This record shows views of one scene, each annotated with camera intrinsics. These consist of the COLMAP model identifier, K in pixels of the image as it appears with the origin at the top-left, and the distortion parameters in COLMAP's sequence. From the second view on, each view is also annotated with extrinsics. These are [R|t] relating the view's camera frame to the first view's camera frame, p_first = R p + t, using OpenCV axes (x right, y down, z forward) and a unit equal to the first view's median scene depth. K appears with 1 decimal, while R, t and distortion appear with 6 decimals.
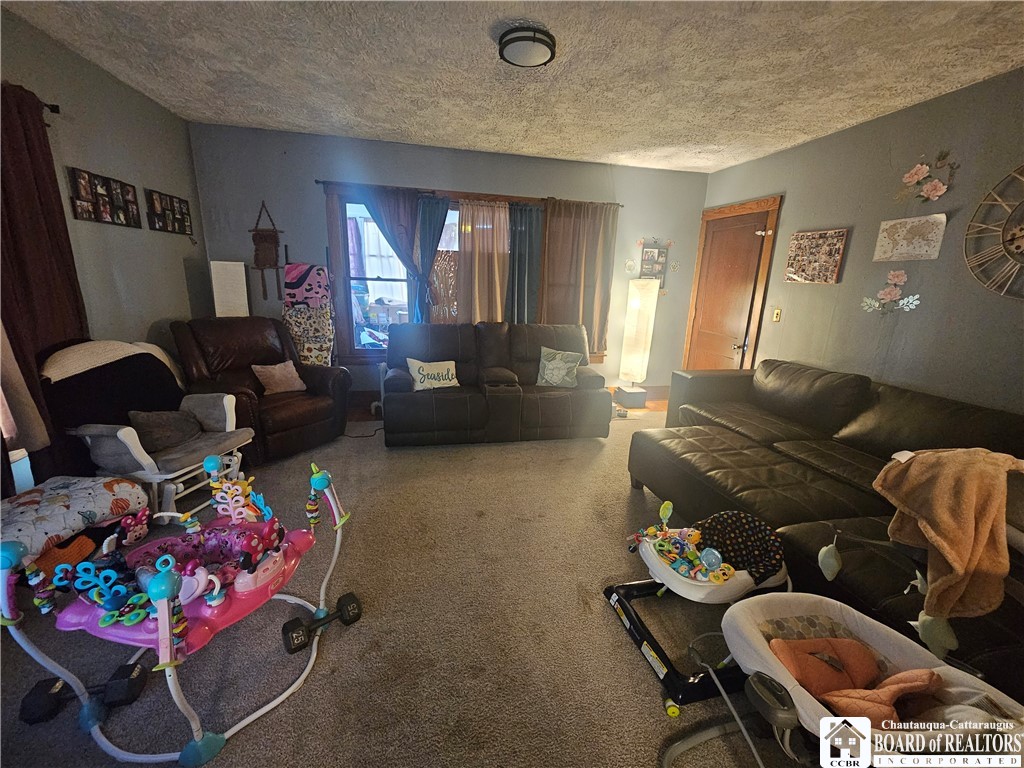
lens RADIAL K [[421.3, 0, 508.1], [0, 421.3, 386.5], [0, 0, 1]] dist [0.001813, -0.001011]
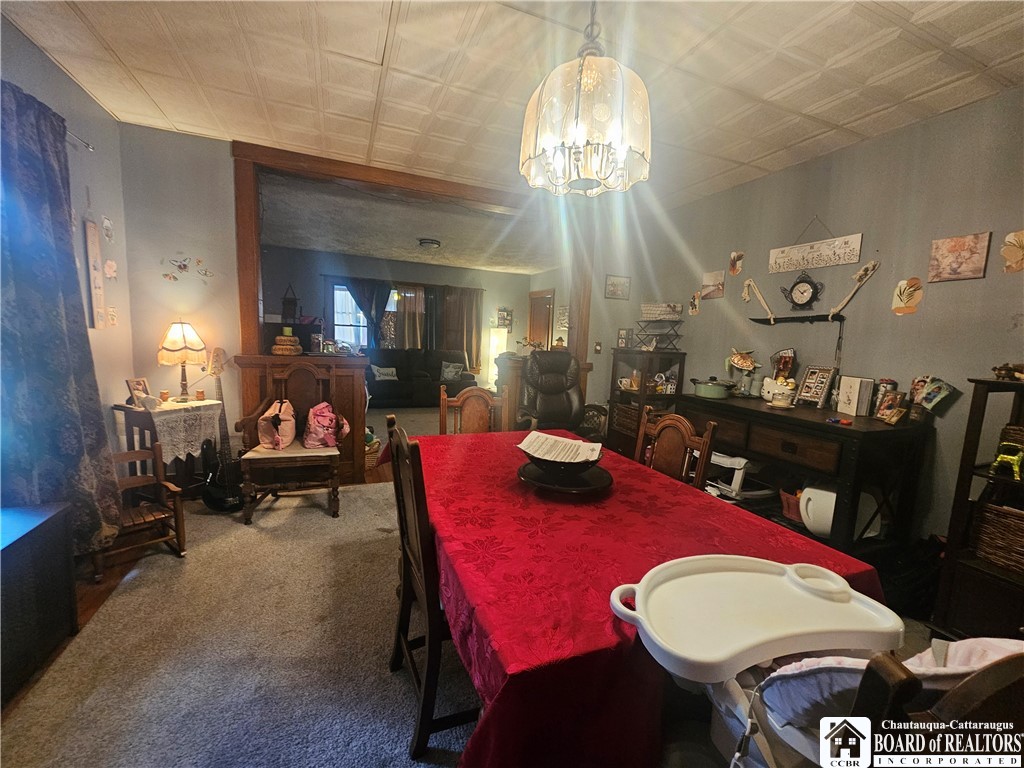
lens RADIAL K [[421.3, 0, 517.0], [0, 421.3, 386.2], [0, 0, 1]] dist [0.001813, -0.001011]
pose [[0.979339, -0.011737, 0.201884, 0.023198], [0.035407, 0.992845, -0.114037, 0.236301], [-0.199101, 0.118829, 0.972748, -0.869443]]
